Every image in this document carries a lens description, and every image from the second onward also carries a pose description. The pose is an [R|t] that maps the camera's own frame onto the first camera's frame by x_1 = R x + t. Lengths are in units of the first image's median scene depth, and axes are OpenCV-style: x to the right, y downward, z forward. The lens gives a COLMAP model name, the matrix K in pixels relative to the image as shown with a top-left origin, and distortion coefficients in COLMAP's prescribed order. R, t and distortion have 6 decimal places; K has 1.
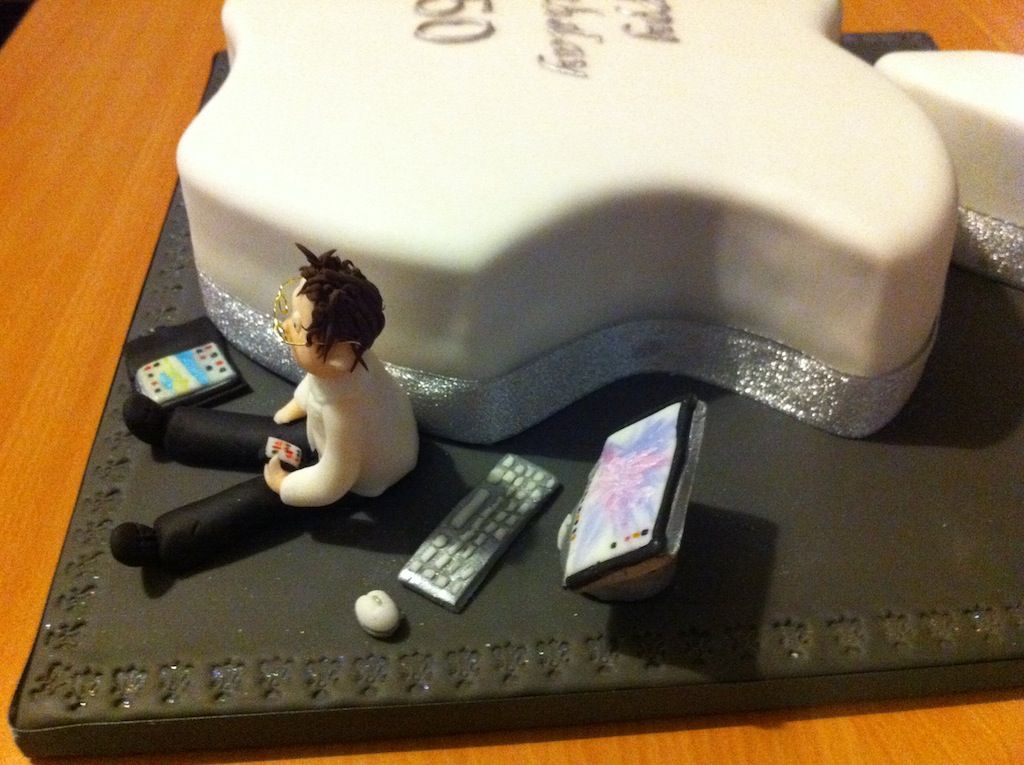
lens RADIAL K [[984.9, 0, 512.0], [0, 984.9, 382.5], [0, 0, 1]] dist [0.117329, -0.397314]
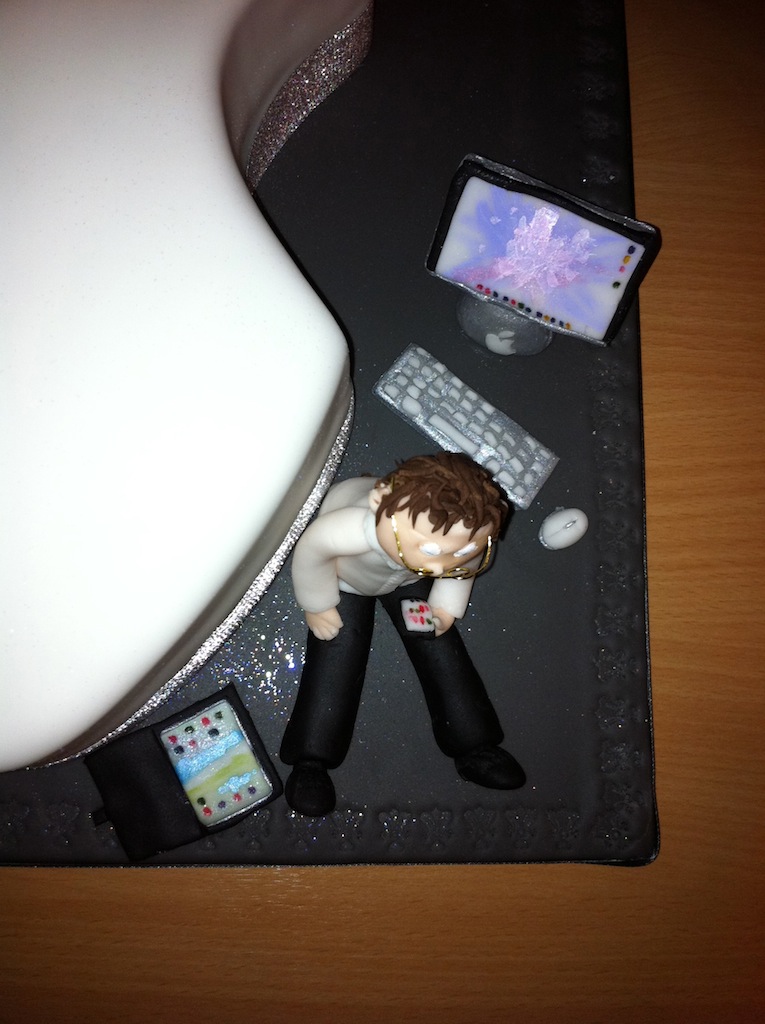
lens RADIAL K [[984.9, 0, 380.1], [0, 984.9, 526.5], [0, 0, 1]] dist [0.117329, -0.397314]
pose [[0.082732, -0.985783, 0.146246, -0.249153], [0.614308, 0.165998, 0.771408, -0.580652], [-0.784717, 0.026020, 0.619308, 0.399487]]
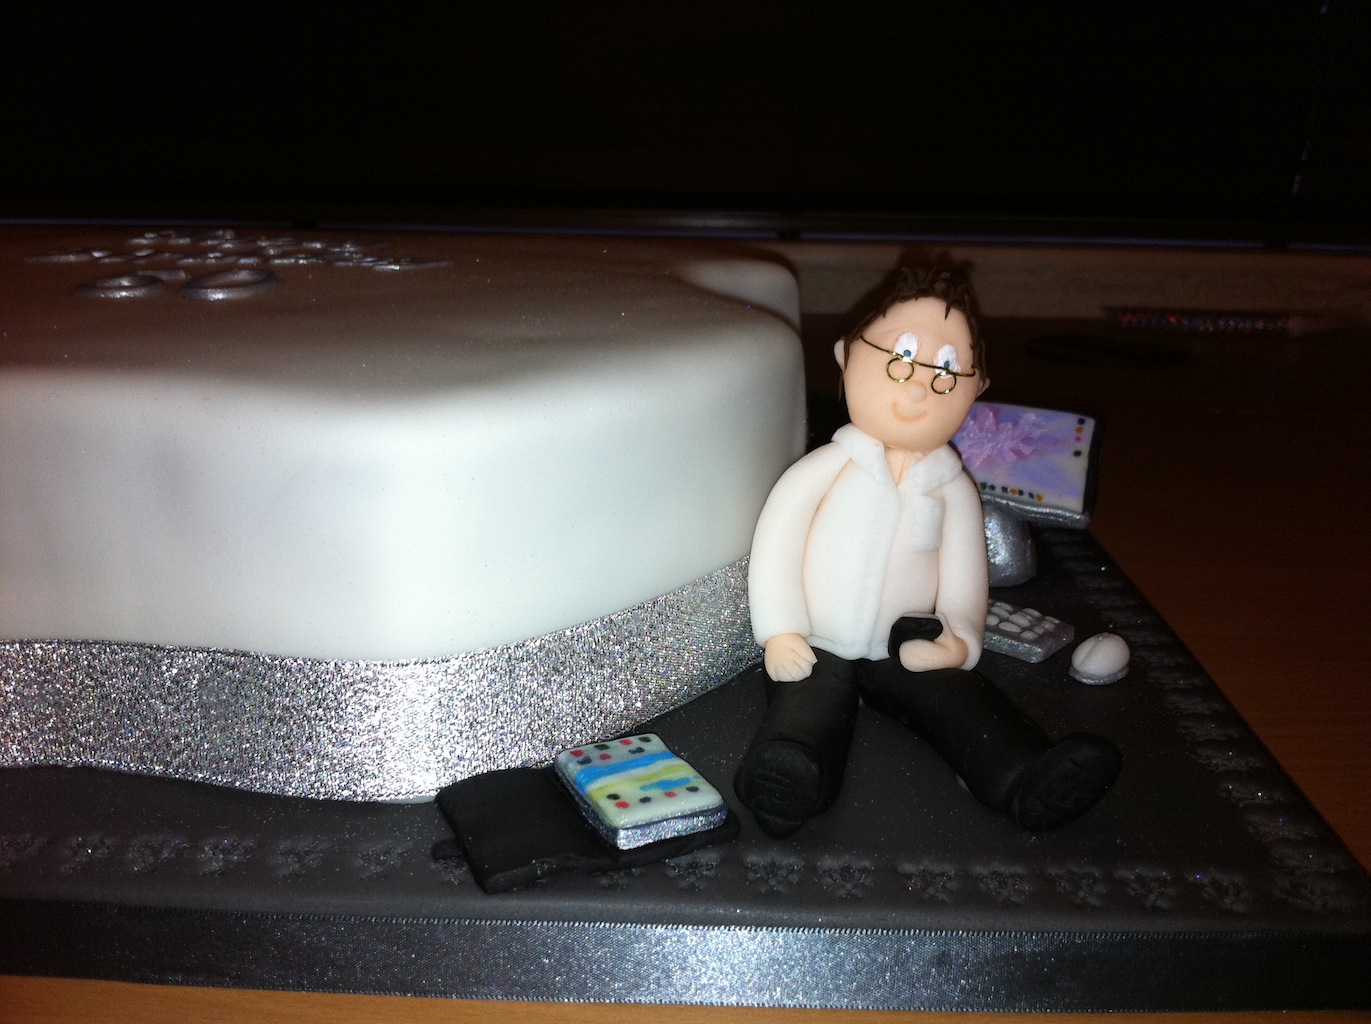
lens RADIAL K [[1318.6, 0, 685.5], [0, 1318.6, 512.0], [0, 0, 1]] dist [0.117329, -0.397314]
pose [[0.116878, -0.292524, 0.949089, -0.957963], [0.666892, 0.731254, 0.143258, -0.197271], [-0.735931, 0.616196, 0.280549, 0.703494]]
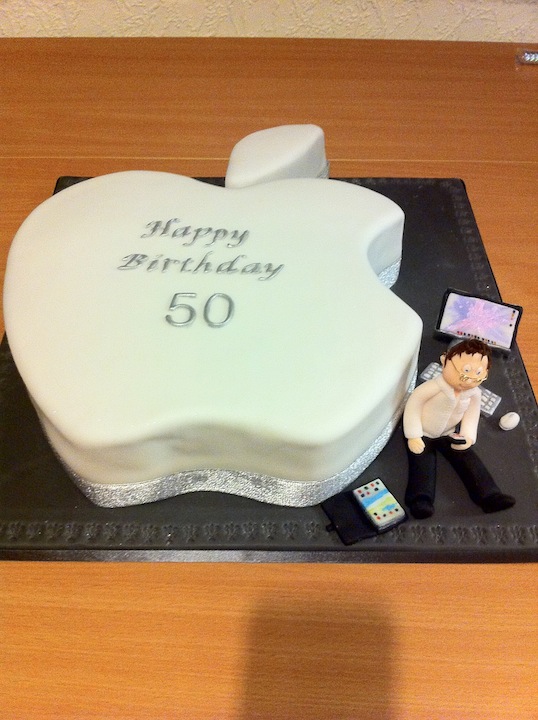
lens RADIAL K [[692.5, 0, 267.3], [0, 692.5, 370.2], [0, 0, 1]] dist [0.117329, -0.397314]
pose [[0.071153, -0.750346, 0.657205, -1.022945], [0.667769, 0.525274, 0.527420, -0.971189], [-0.740960, 0.401334, 0.538433, 0.358279]]
